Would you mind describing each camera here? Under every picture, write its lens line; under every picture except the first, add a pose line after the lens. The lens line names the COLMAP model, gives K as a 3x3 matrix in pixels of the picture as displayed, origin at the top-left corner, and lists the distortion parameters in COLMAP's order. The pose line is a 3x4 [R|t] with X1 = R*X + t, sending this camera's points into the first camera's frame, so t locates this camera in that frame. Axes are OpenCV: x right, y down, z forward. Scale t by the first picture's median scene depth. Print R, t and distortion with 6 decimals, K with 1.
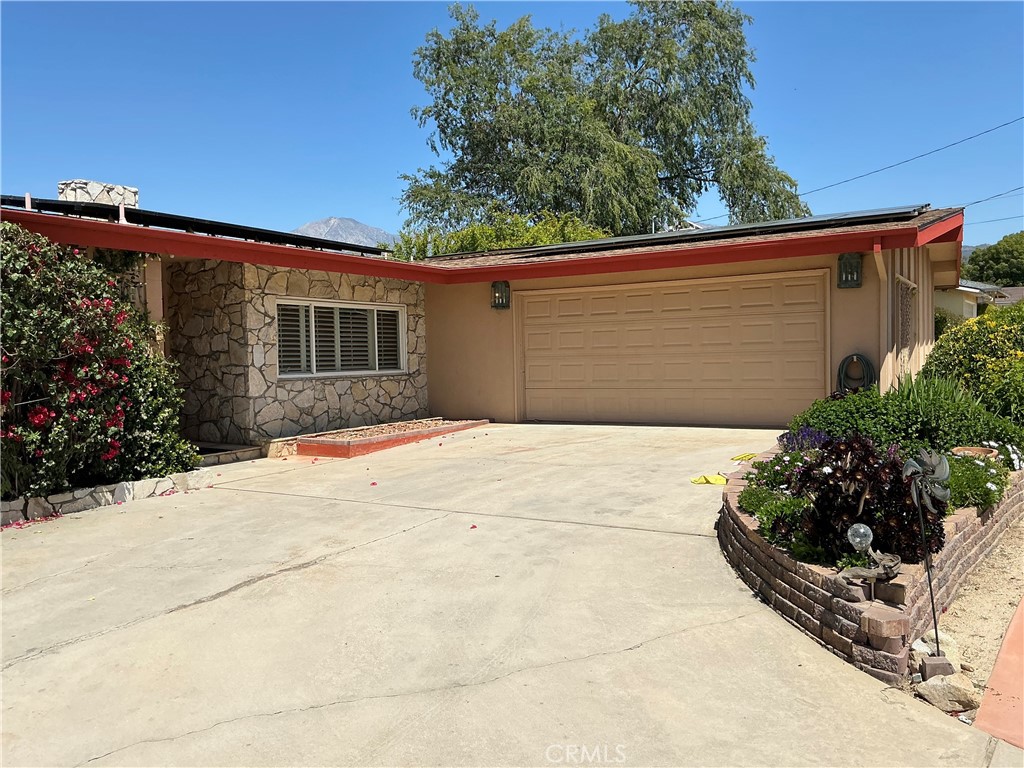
lens RADIAL K [[844.9, 0, 509.0], [0, 844.9, 382.2], [0, 0, 1]] dist [0.127362, -0.239648]
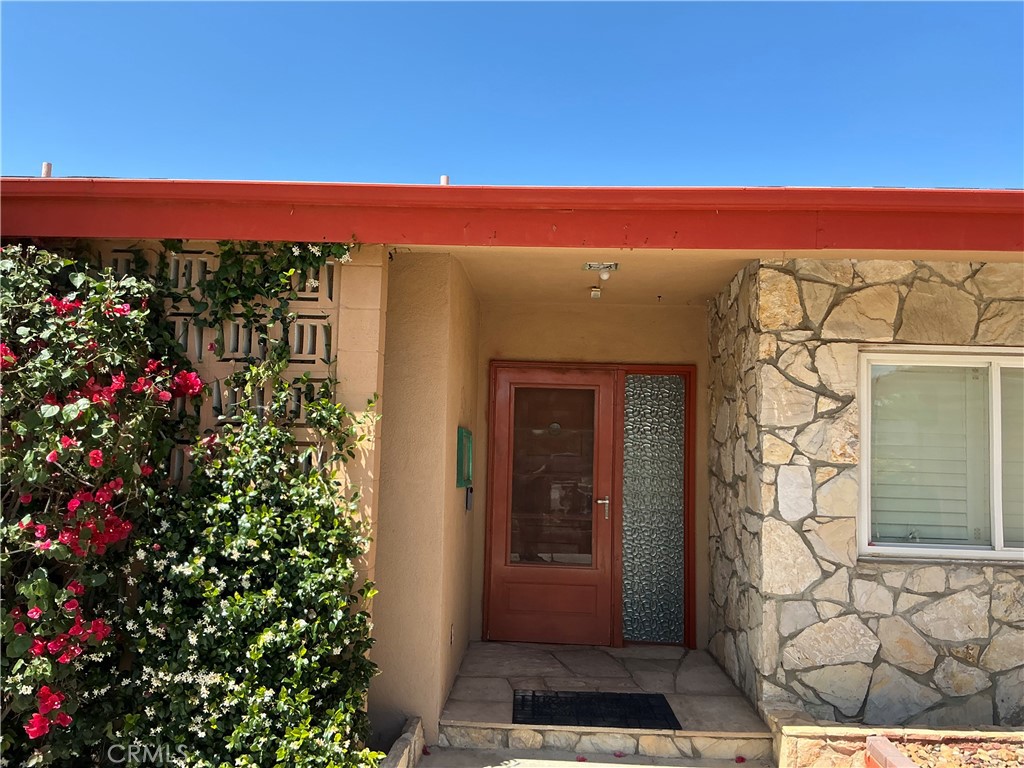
lens RADIAL K [[844.9, 0, 509.0], [0, 844.9, 382.2], [0, 0, 1]] dist [0.127362, -0.239648]
pose [[0.470959, -0.044774, -0.881018, 0.001949], [-0.067064, 0.994004, -0.086366, -0.038633], [0.879602, 0.099760, 0.465133, 0.680334]]
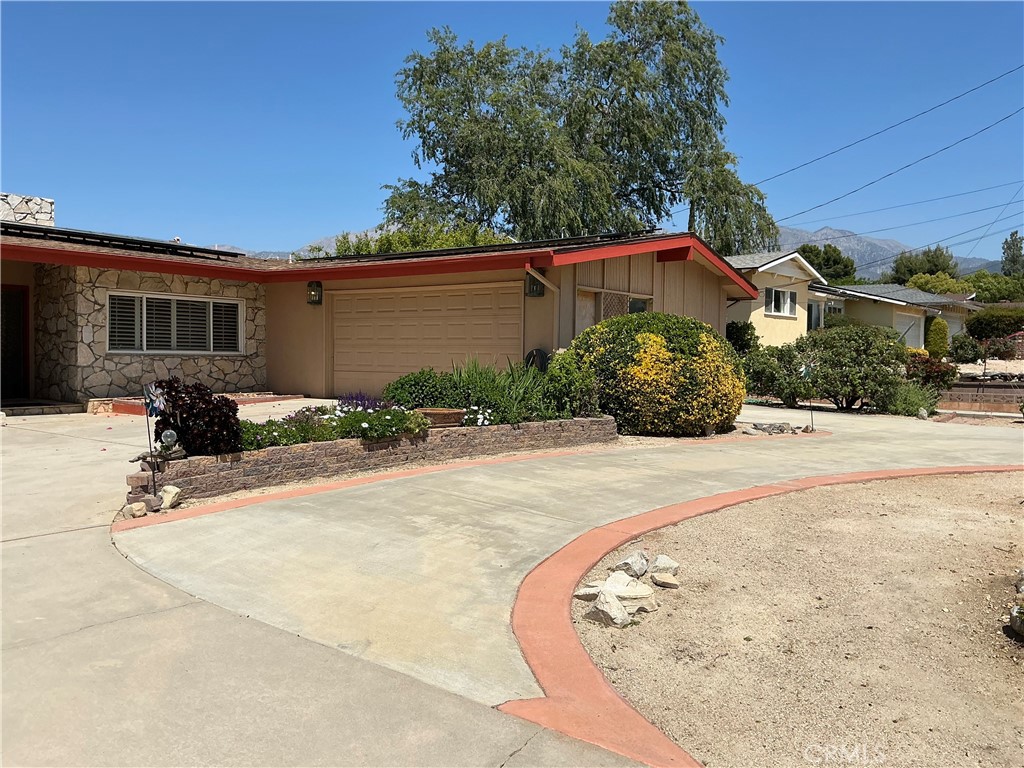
lens RADIAL K [[844.9, 0, 509.0], [0, 844.9, 382.2], [0, 0, 1]] dist [0.127362, -0.239648]
pose [[0.995949, 0.037169, -0.081882, 0.447310], [-0.037171, 0.999308, 0.001508, 0.015497], [0.081881, 0.001541, 0.996641, -0.242749]]
